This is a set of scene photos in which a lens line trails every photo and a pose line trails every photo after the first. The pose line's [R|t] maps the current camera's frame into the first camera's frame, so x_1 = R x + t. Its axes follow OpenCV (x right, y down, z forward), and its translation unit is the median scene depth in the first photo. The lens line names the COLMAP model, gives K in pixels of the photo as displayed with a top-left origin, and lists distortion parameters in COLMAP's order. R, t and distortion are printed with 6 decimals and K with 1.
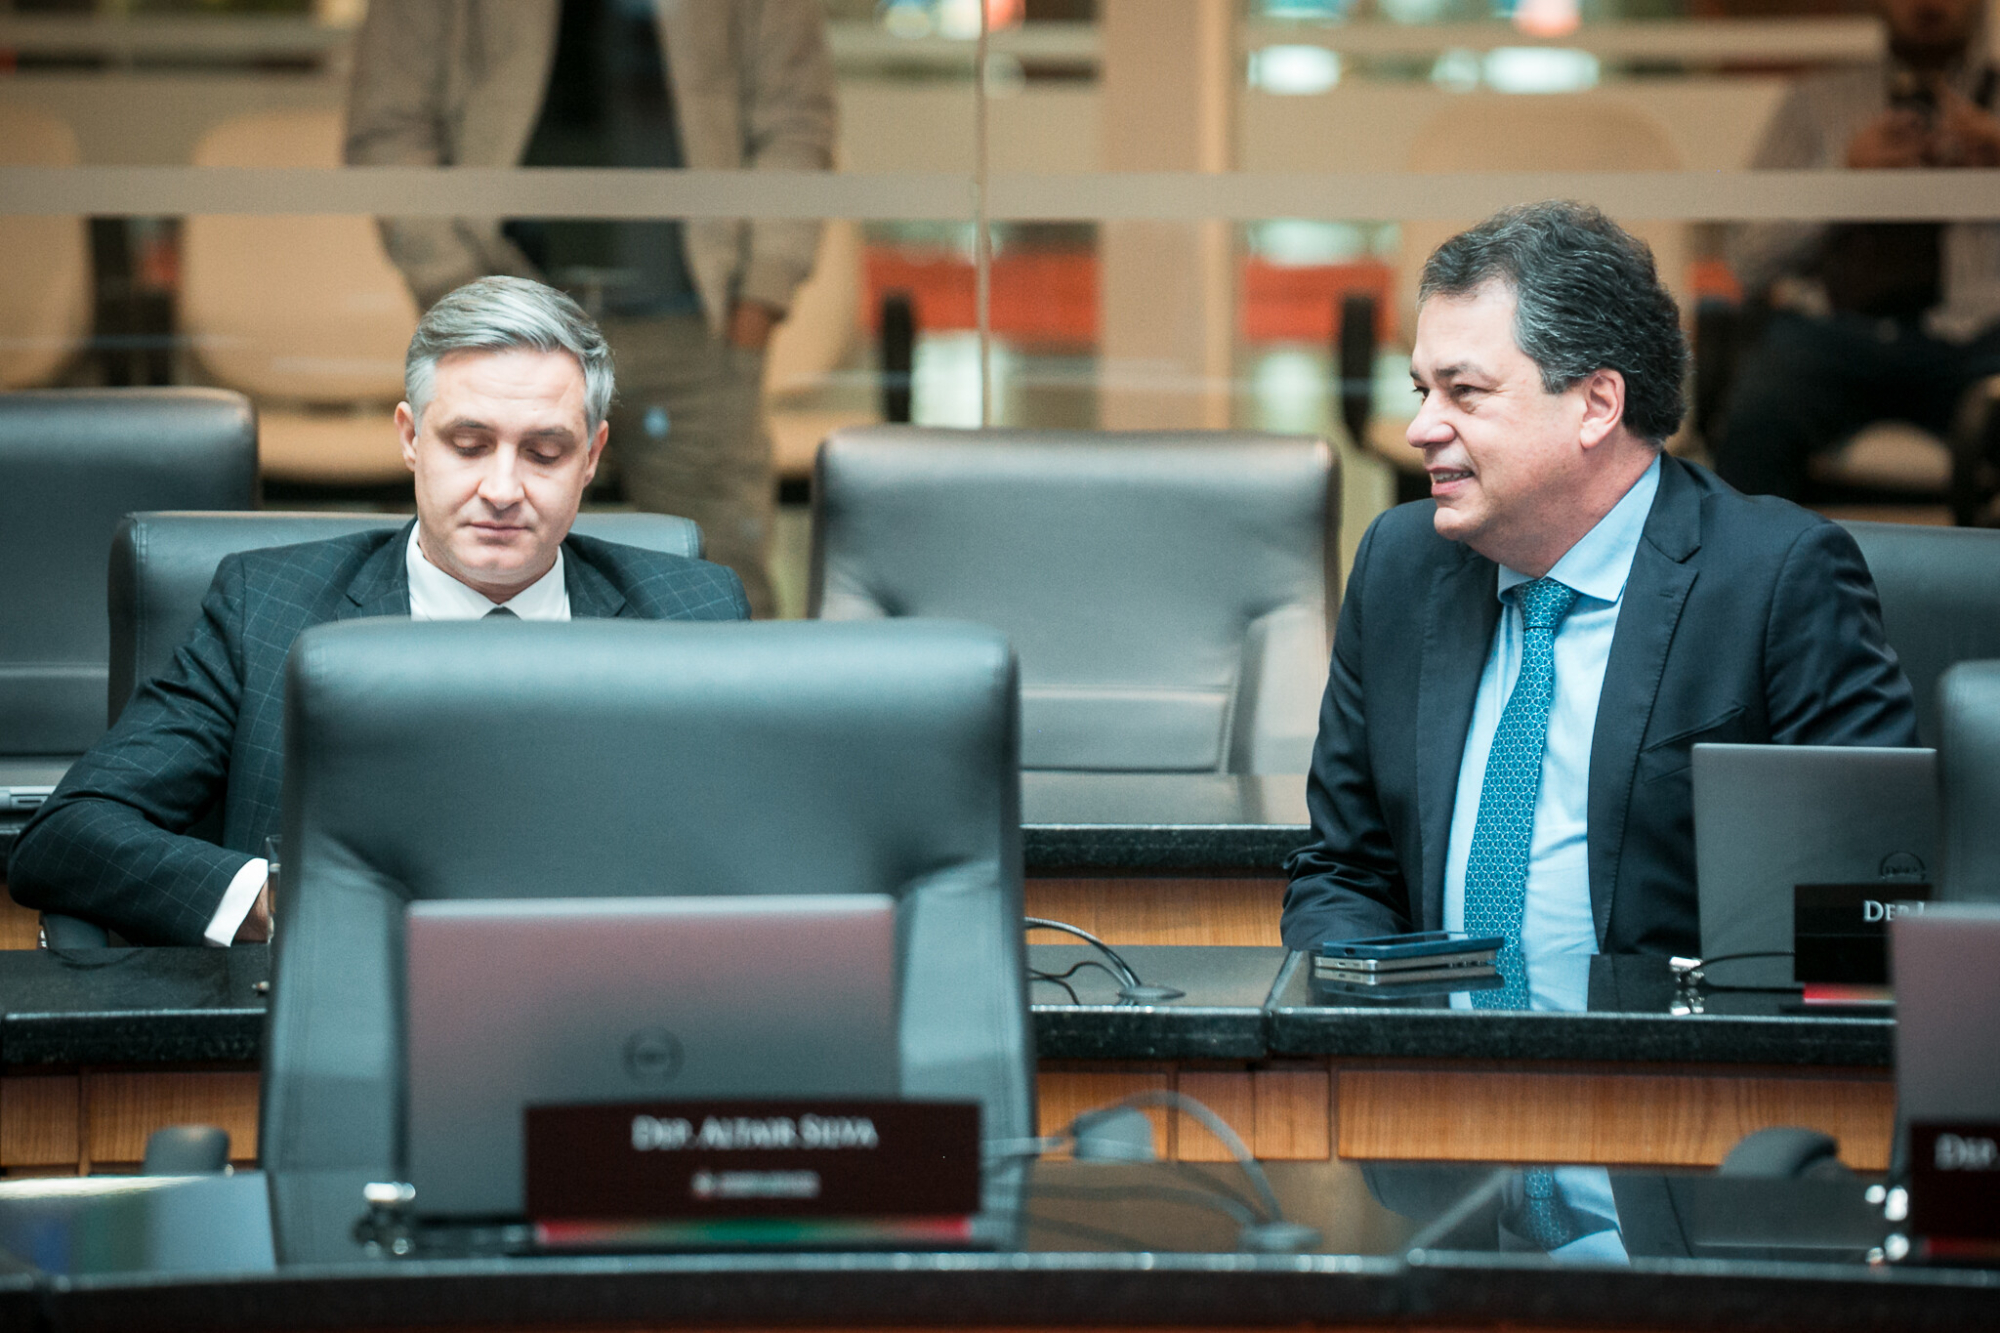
lens RADIAL K [[11498.0, 0, 1000.0], [0, 11498.0, 666.5], [0, 0, 1]] dist [0.393478, 3.962008]
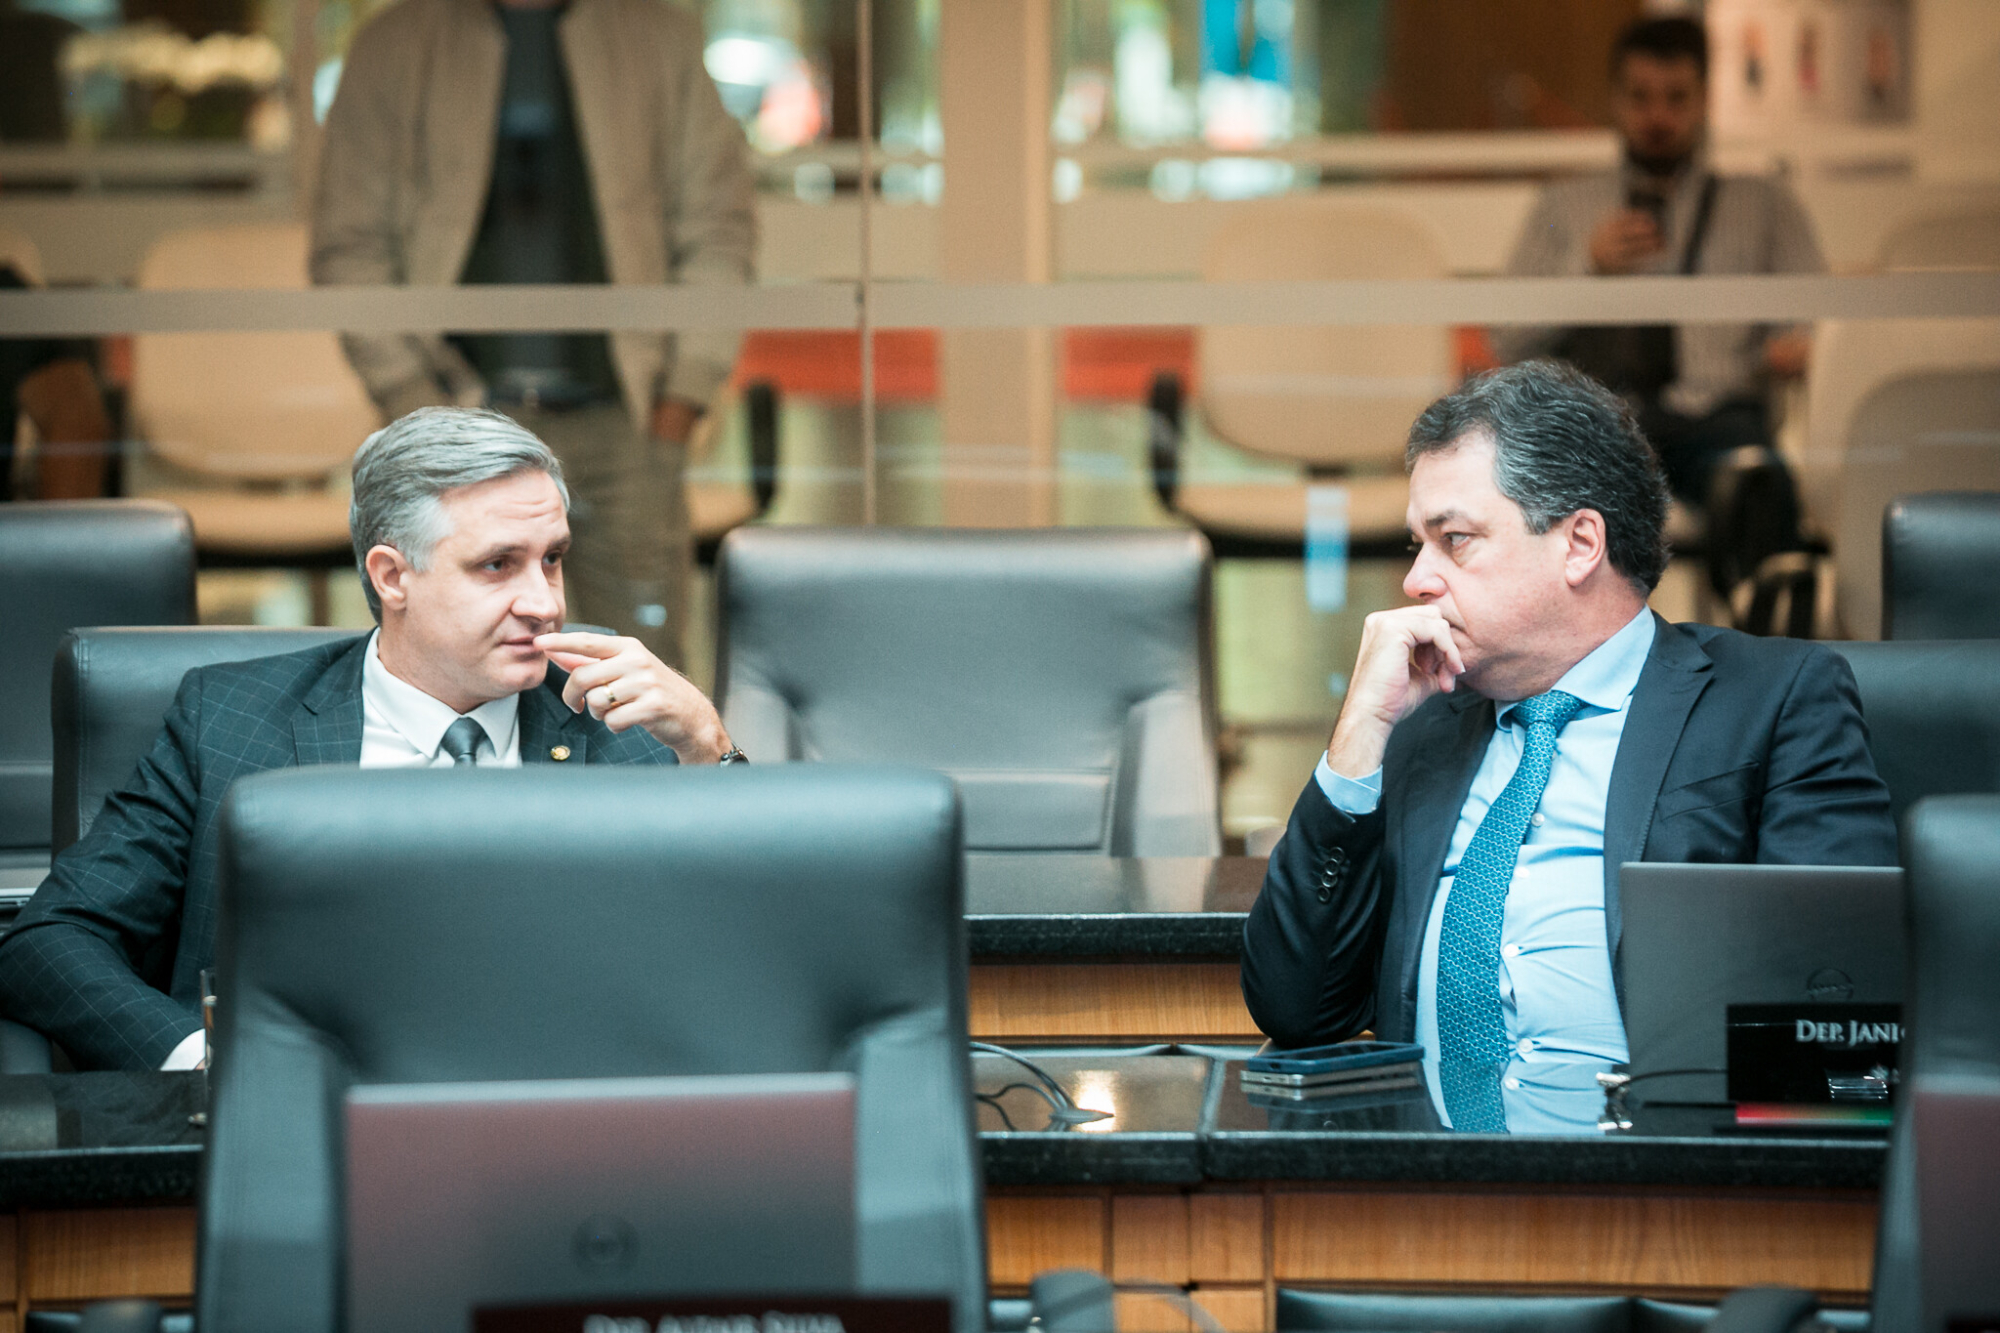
lens RADIAL K [[9871.1, 0, 1000.0], [0, 9871.1, 666.5], [0, 0, 1]] dist [-0.035057, 10.925012]
pose [[0.999828, -0.009786, 0.015729, -0.007528], [0.009830, 0.999948, -0.002676, -0.008805], [-0.015702, 0.002830, 0.999873, 0.140144]]
